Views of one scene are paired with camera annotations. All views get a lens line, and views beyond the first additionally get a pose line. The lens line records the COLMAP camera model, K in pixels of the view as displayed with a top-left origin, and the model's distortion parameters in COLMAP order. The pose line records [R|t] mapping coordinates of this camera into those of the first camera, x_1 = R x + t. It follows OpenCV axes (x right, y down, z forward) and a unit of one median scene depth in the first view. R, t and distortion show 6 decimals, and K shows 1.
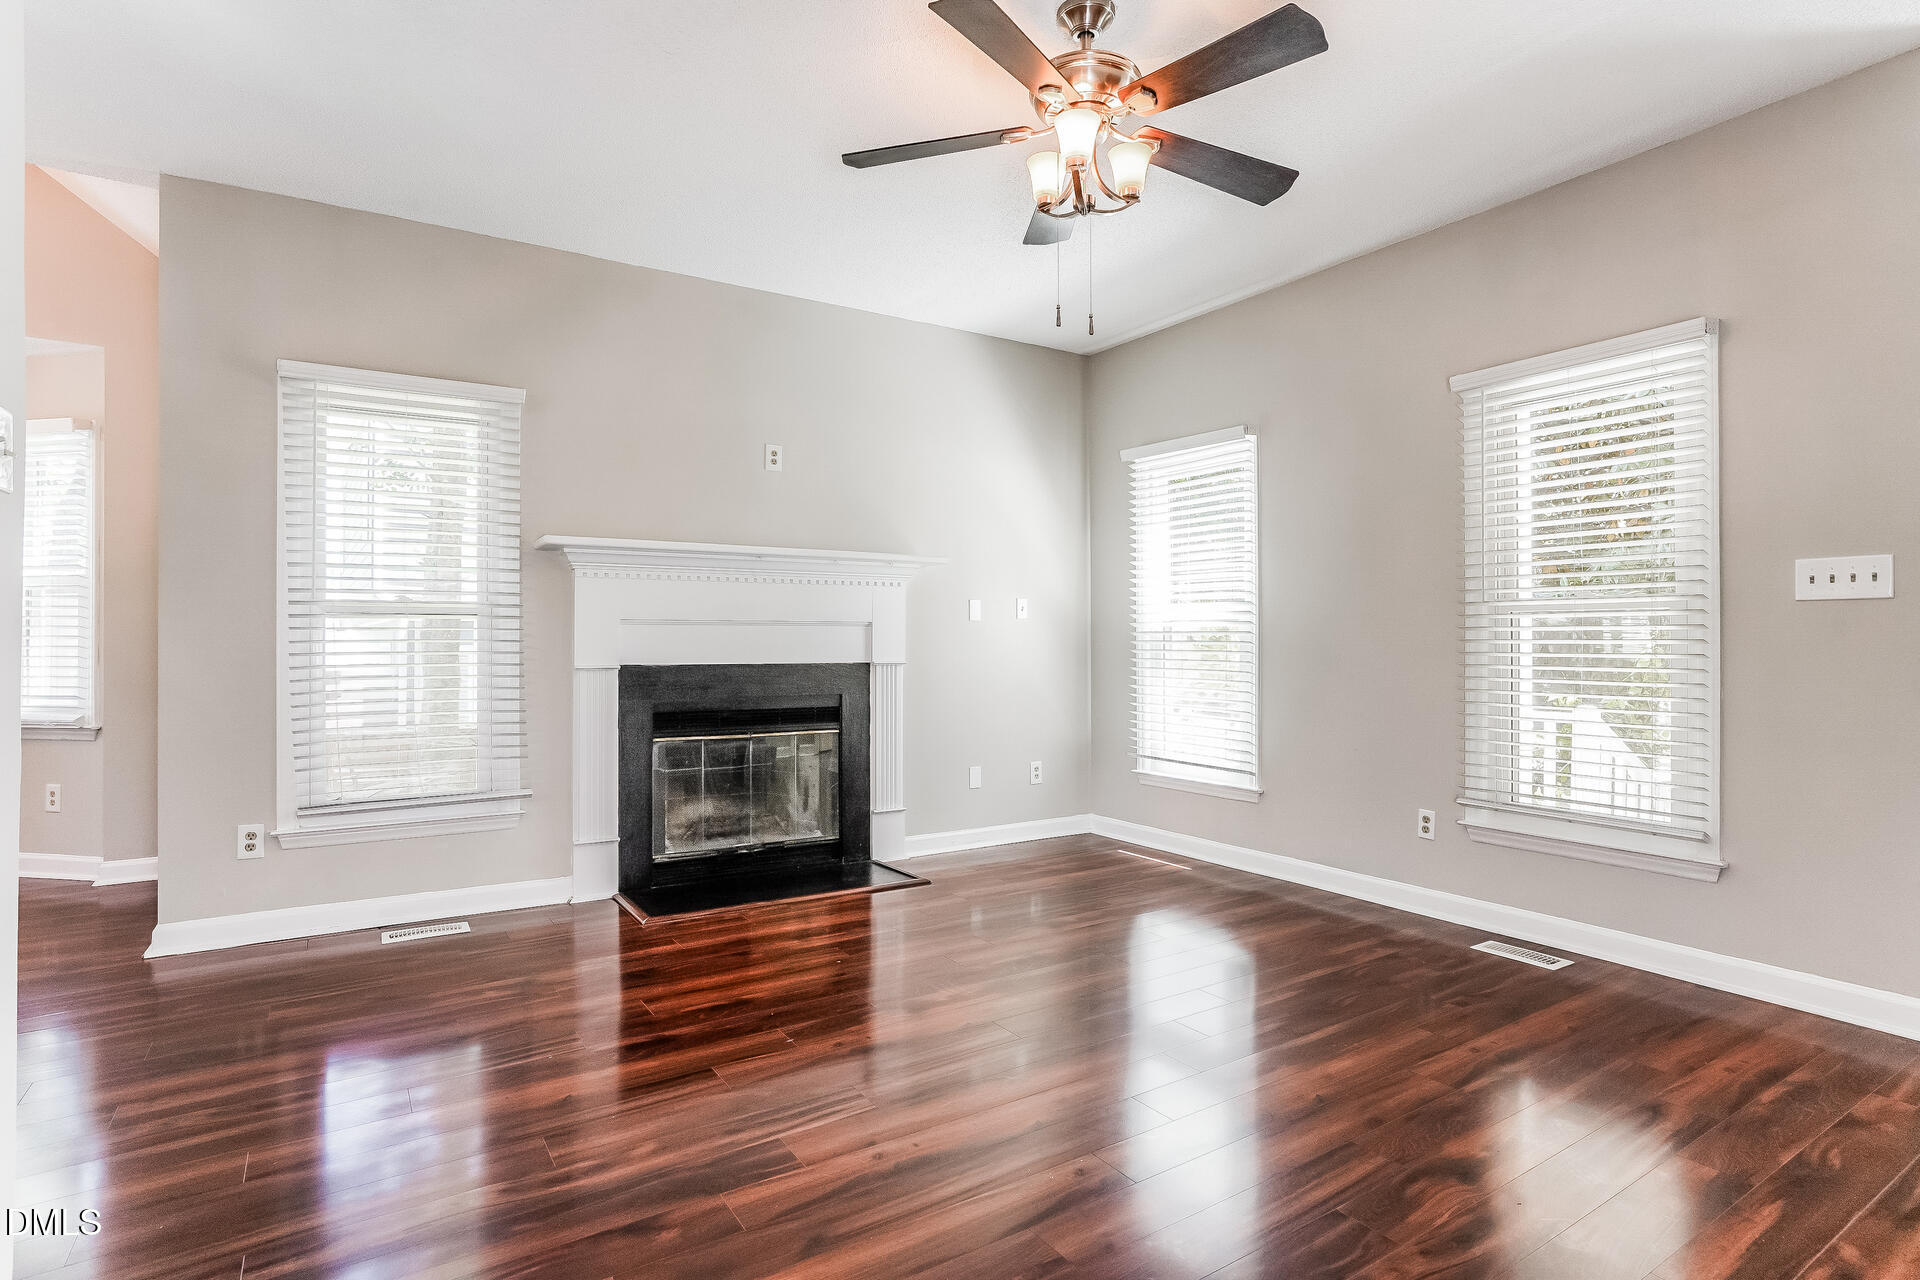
lens RADIAL K [[996.5, 0, 962.7], [0, 996.5, 645.6], [0, 0, 1]] dist [-0.012306, 0.003008]
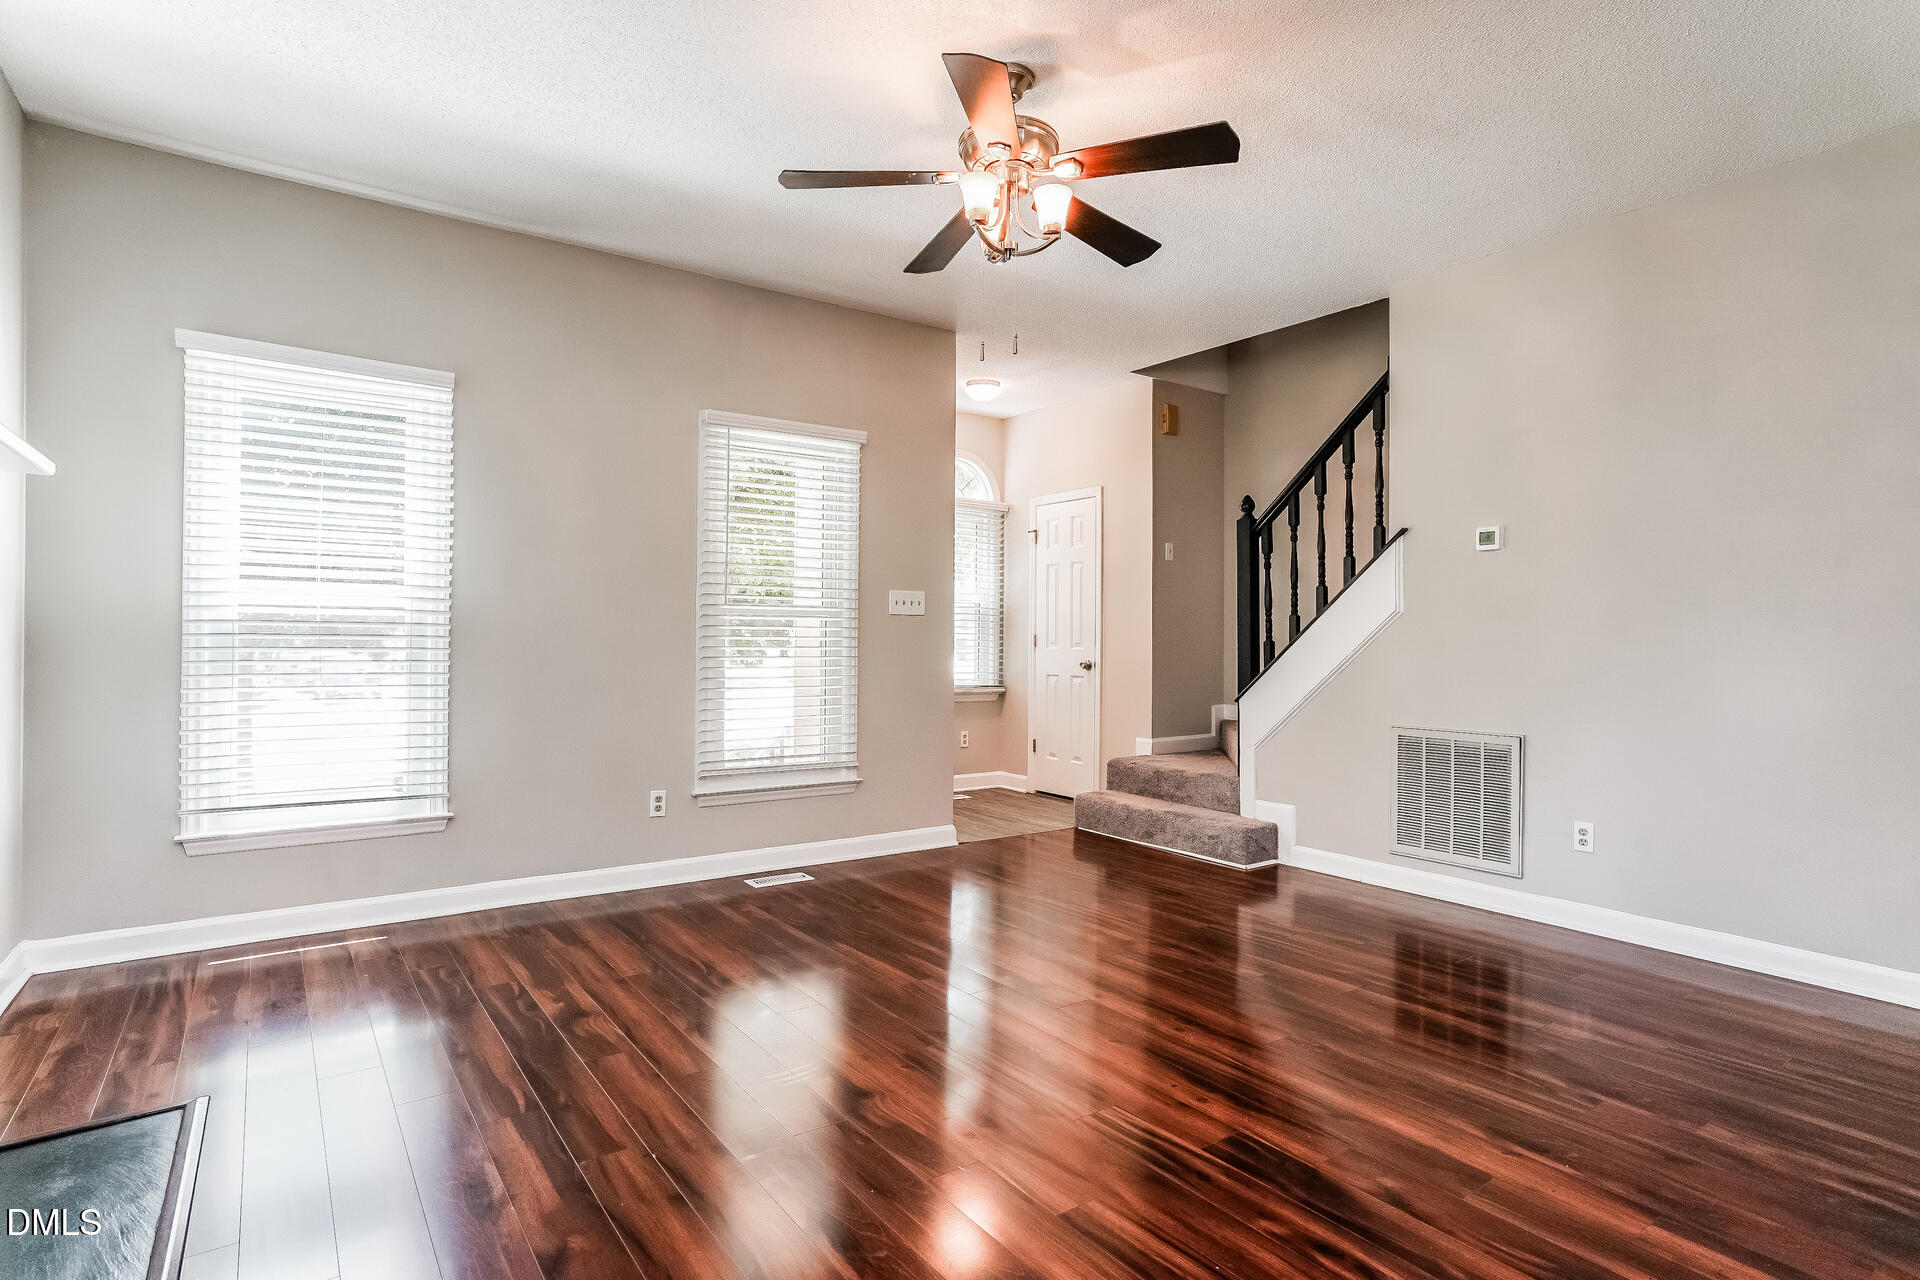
lens RADIAL K [[996.5, 0, 955.0], [0, 996.5, 633.5], [0, 0, 1]] dist [-0.012306, 0.003008]
pose [[-0.057369, 0.005981, 0.998335, -0.599013], [-0.001644, 0.999980, -0.006086, -0.001706], [-0.998352, -0.001990, -0.057358, 0.678461]]
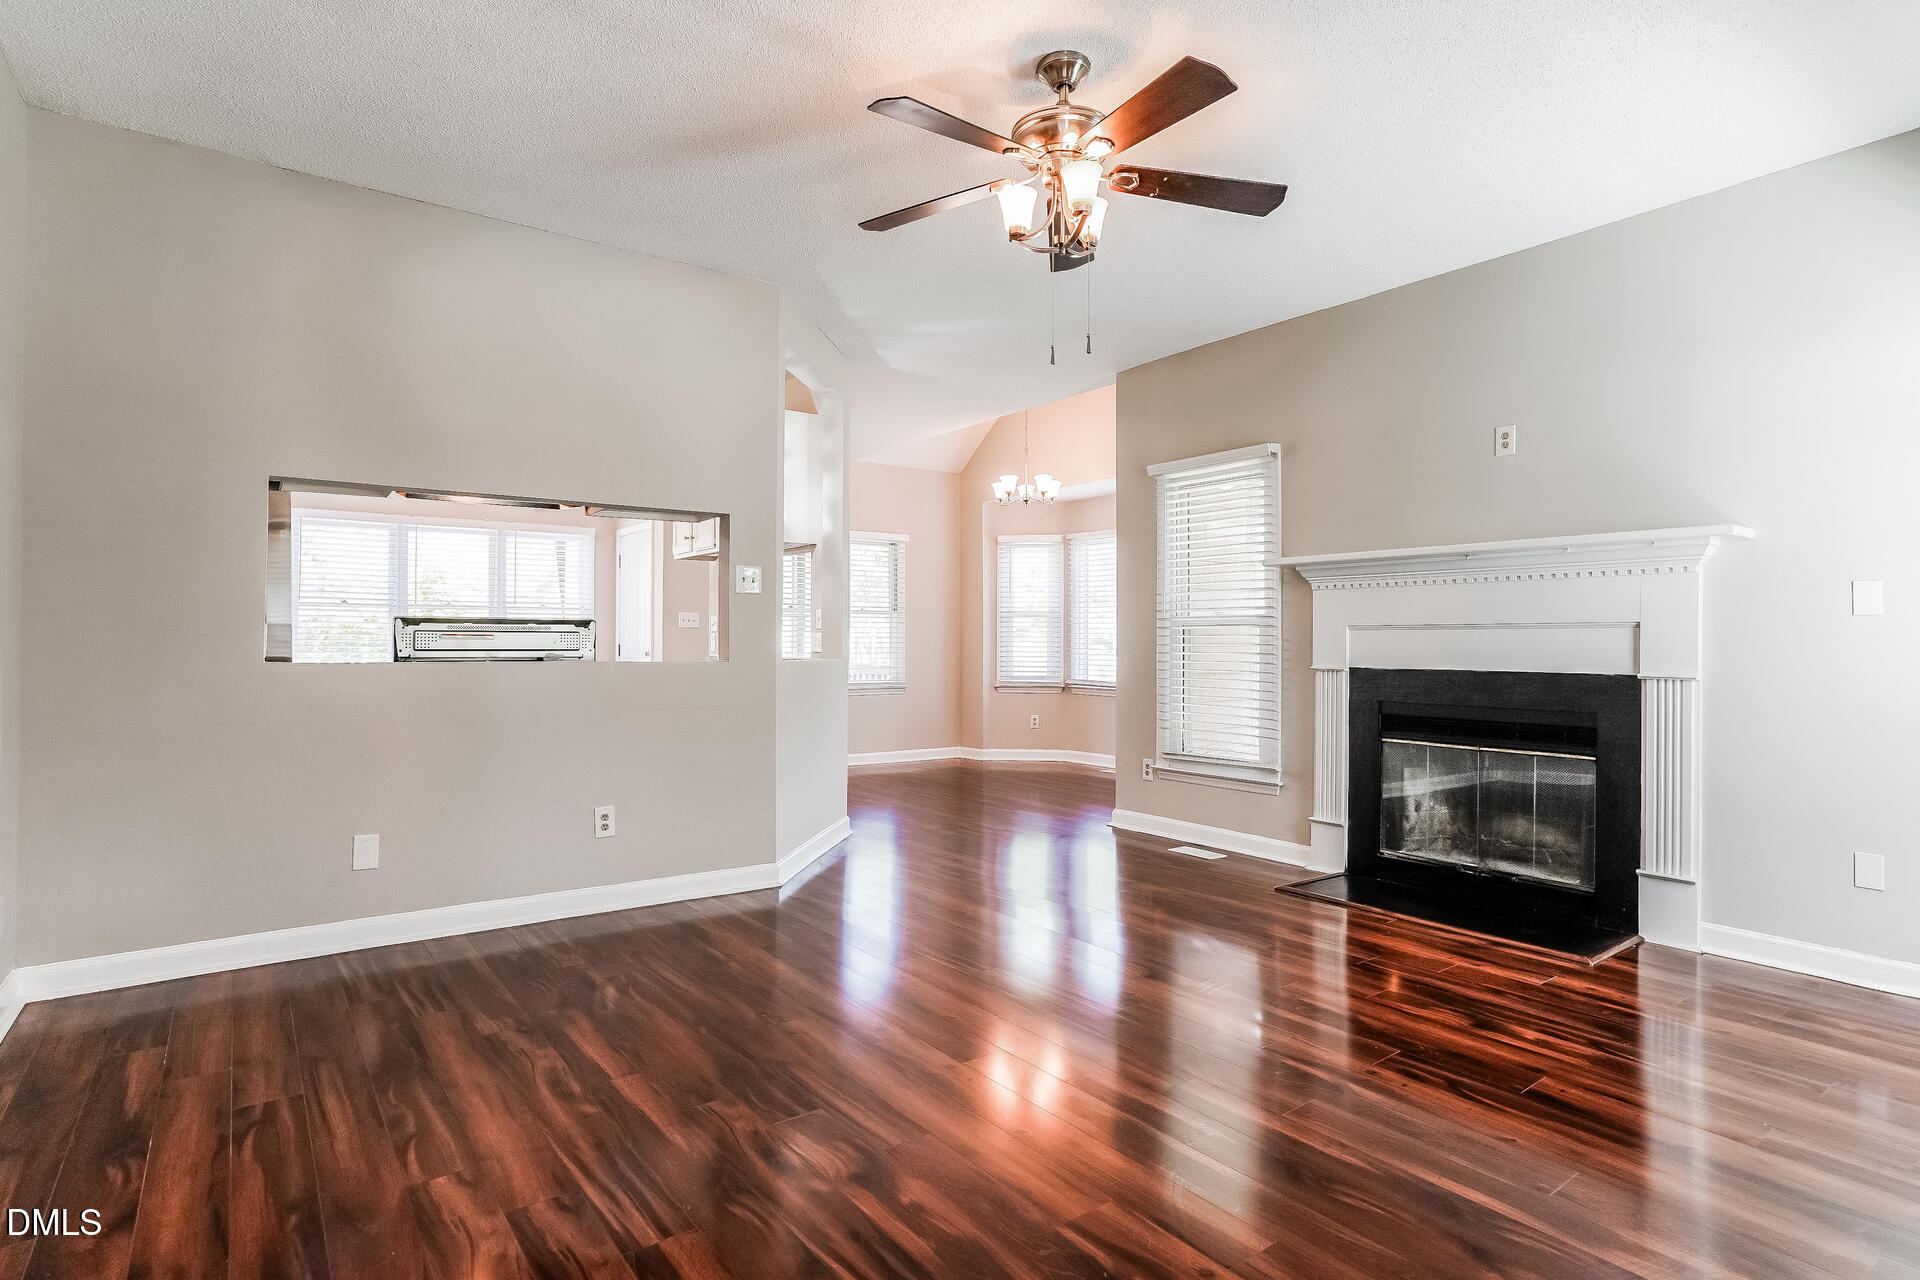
lens RADIAL K [[996.5, 0, 952.3], [0, 996.5, 635.5], [0, 0, 1]] dist [-0.012306, 0.003008]
pose [[0.063141, -0.009198, -0.997962, 0.728135], [-0.011835, 0.999880, -0.009964, 0.000855], [0.997934, 0.012440, 0.063025, 0.492323]]
